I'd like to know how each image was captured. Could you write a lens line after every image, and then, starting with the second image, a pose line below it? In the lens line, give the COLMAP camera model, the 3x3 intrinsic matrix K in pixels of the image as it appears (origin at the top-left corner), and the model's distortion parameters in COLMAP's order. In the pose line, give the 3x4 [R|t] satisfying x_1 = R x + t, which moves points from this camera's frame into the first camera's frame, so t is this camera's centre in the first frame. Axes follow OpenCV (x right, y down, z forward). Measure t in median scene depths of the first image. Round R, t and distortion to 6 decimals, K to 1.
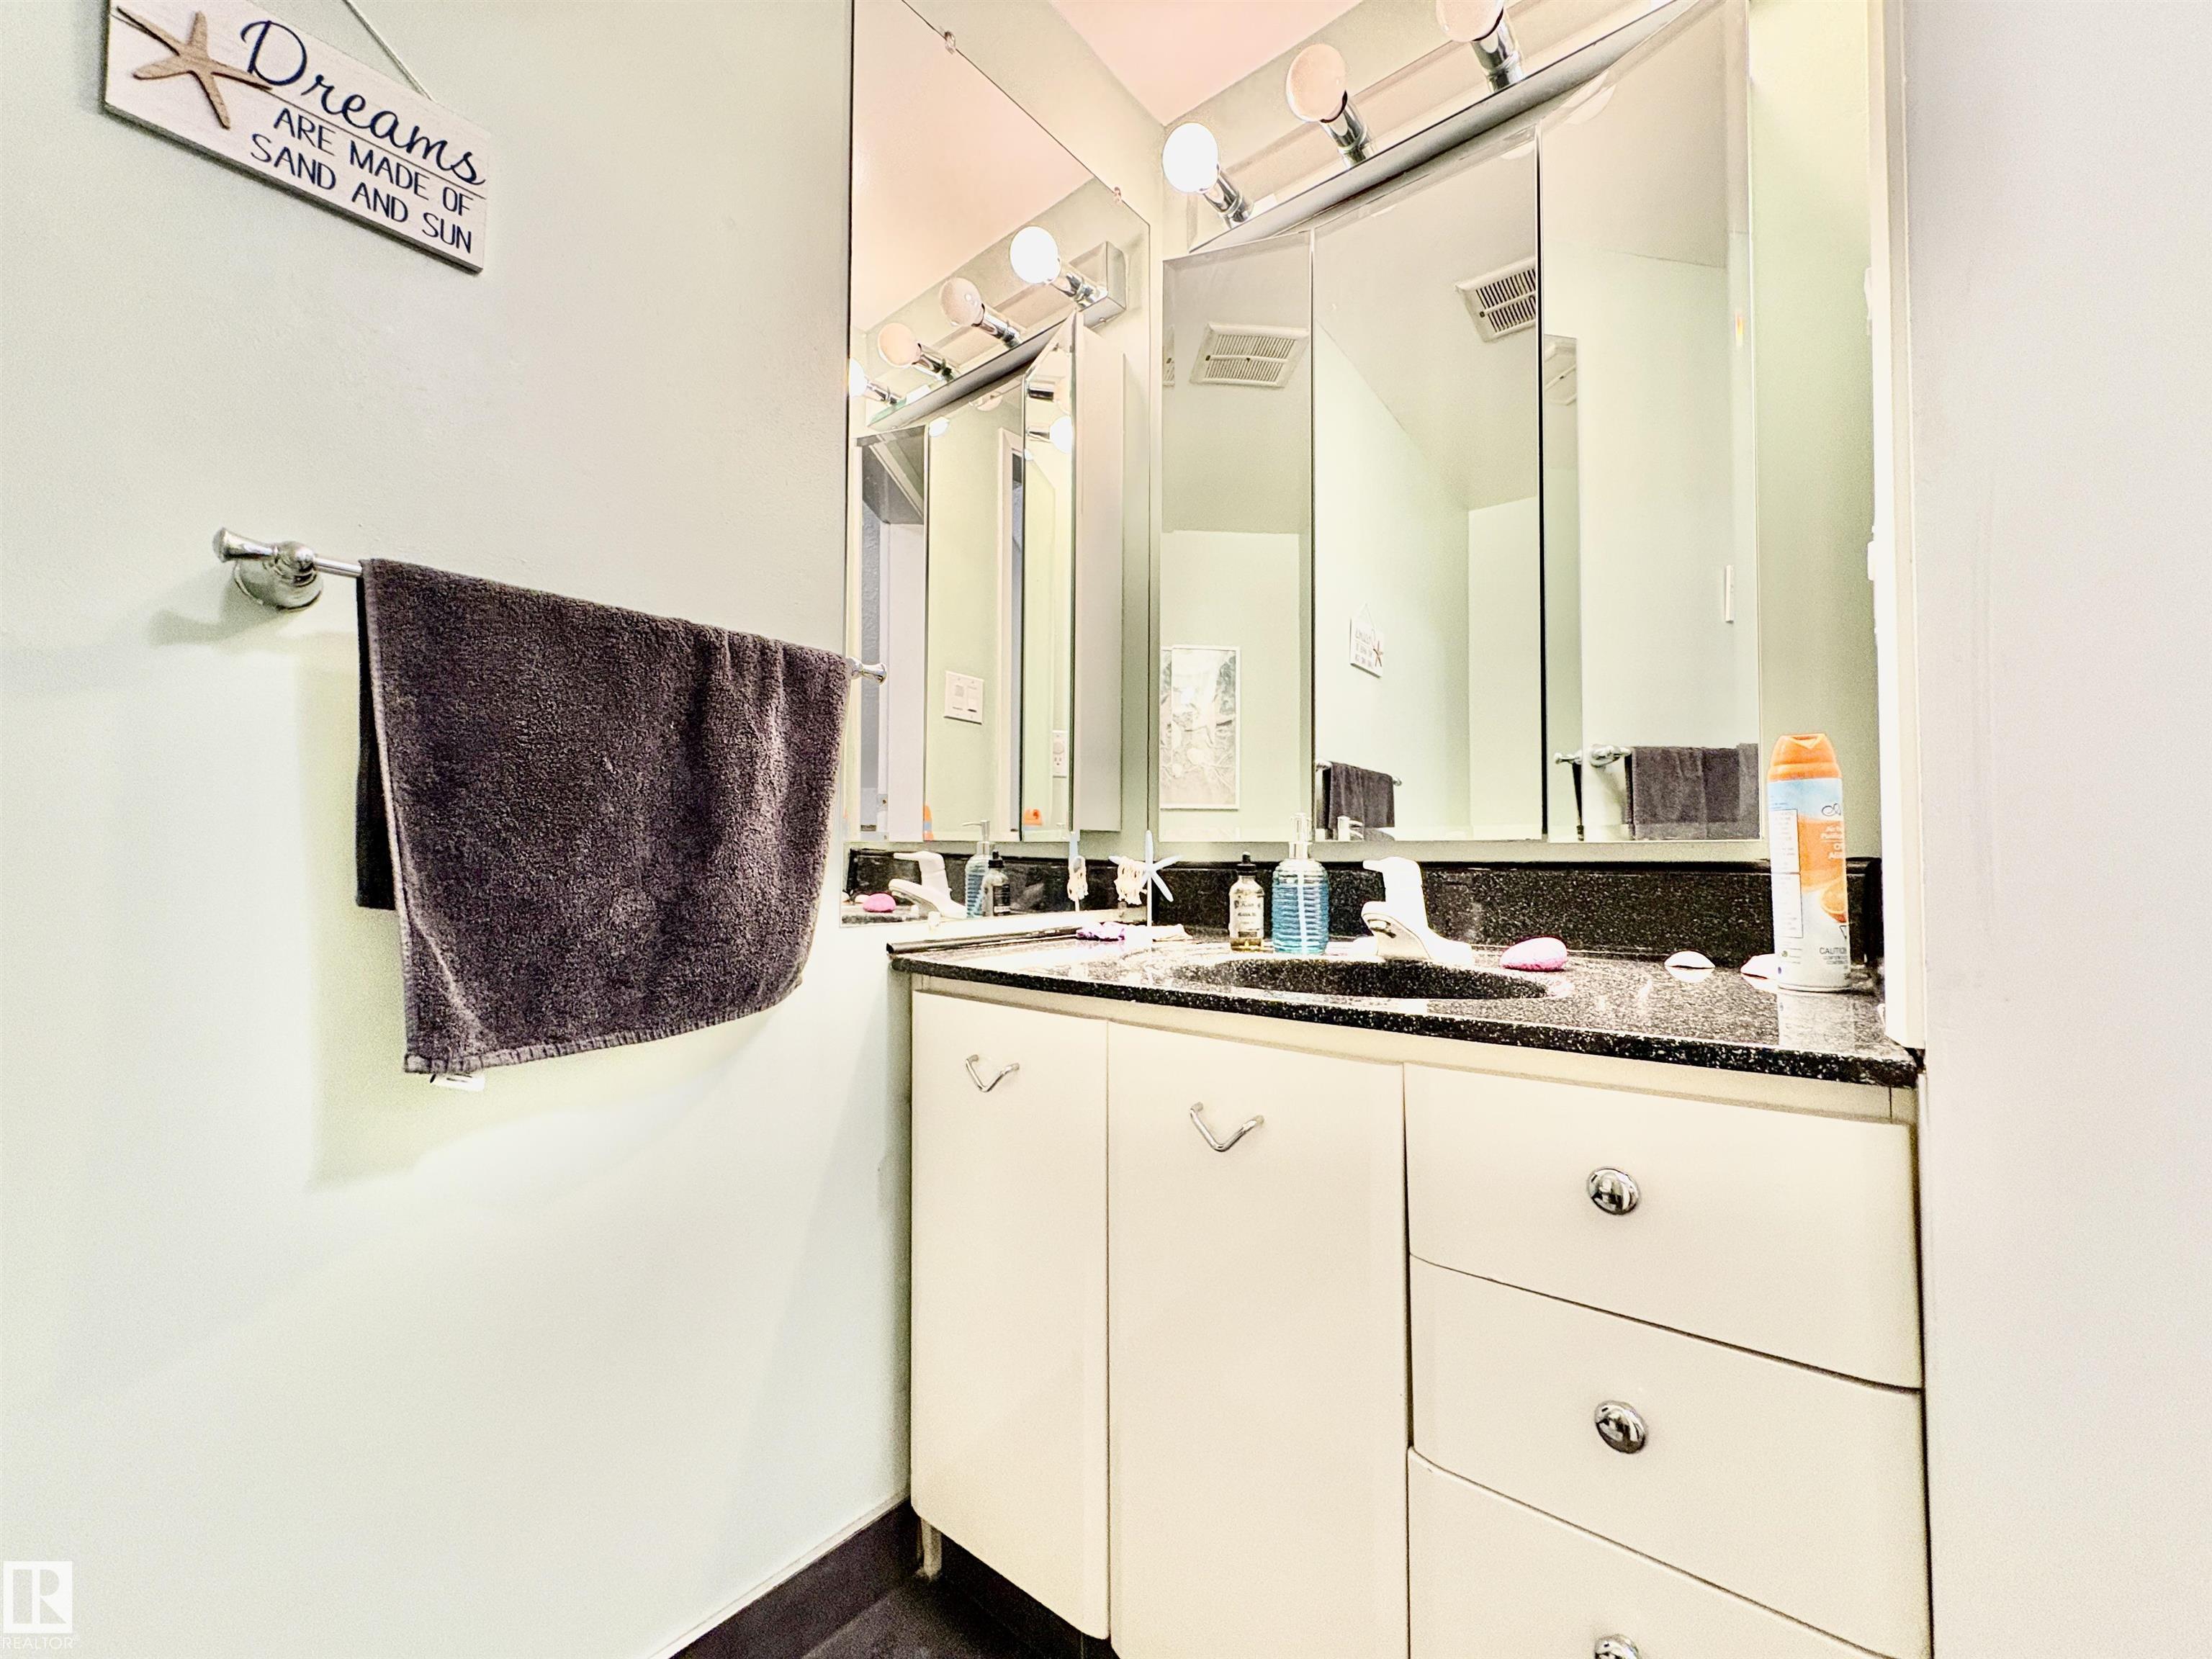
lens RADIAL K [[892.9, 0, 1103.6], [0, 892.9, 834.7], [0, 0, 1]] dist [0.001262, -0.000340]
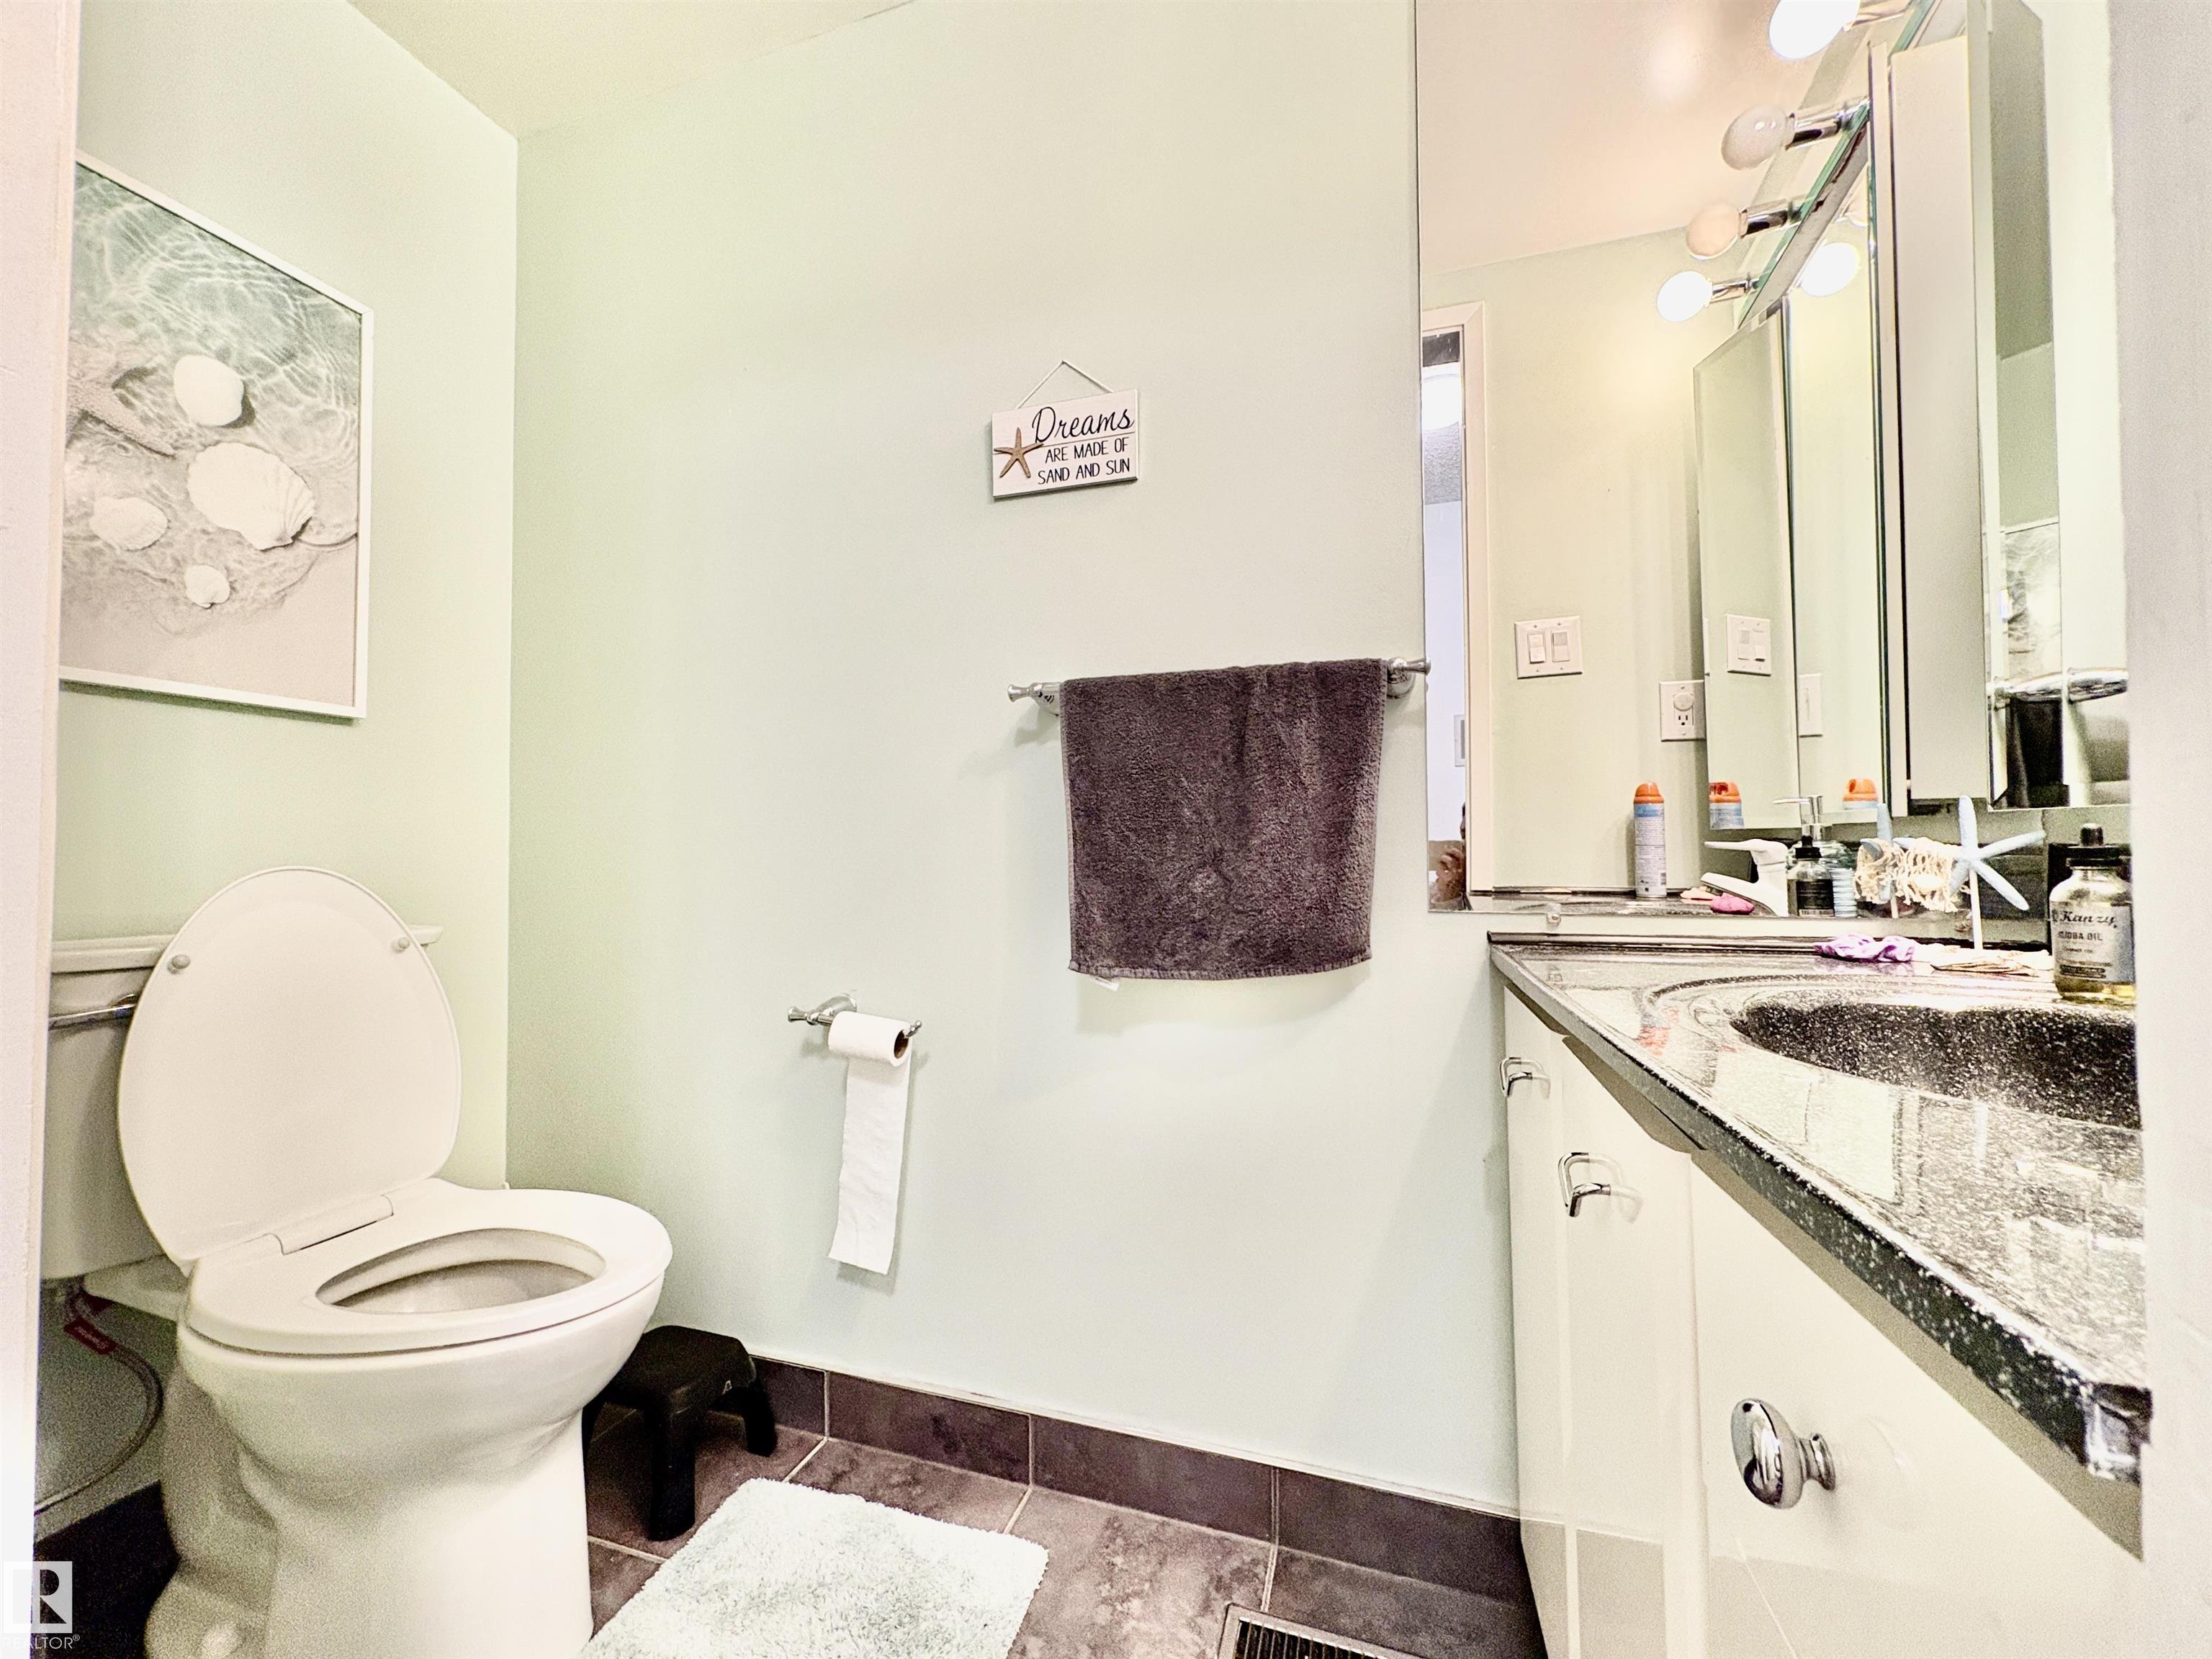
lens RADIAL K [[872.7, 0, 1104.3], [0, 872.7, 833.7], [0, 0, 1]] dist [0.001276, -0.002117]
pose [[0.363944, -0.029541, -0.930952, 0.729285], [0.029306, 0.999365, -0.020255, 0.030372], [0.930960, -0.019911, 0.364579, 0.382832]]
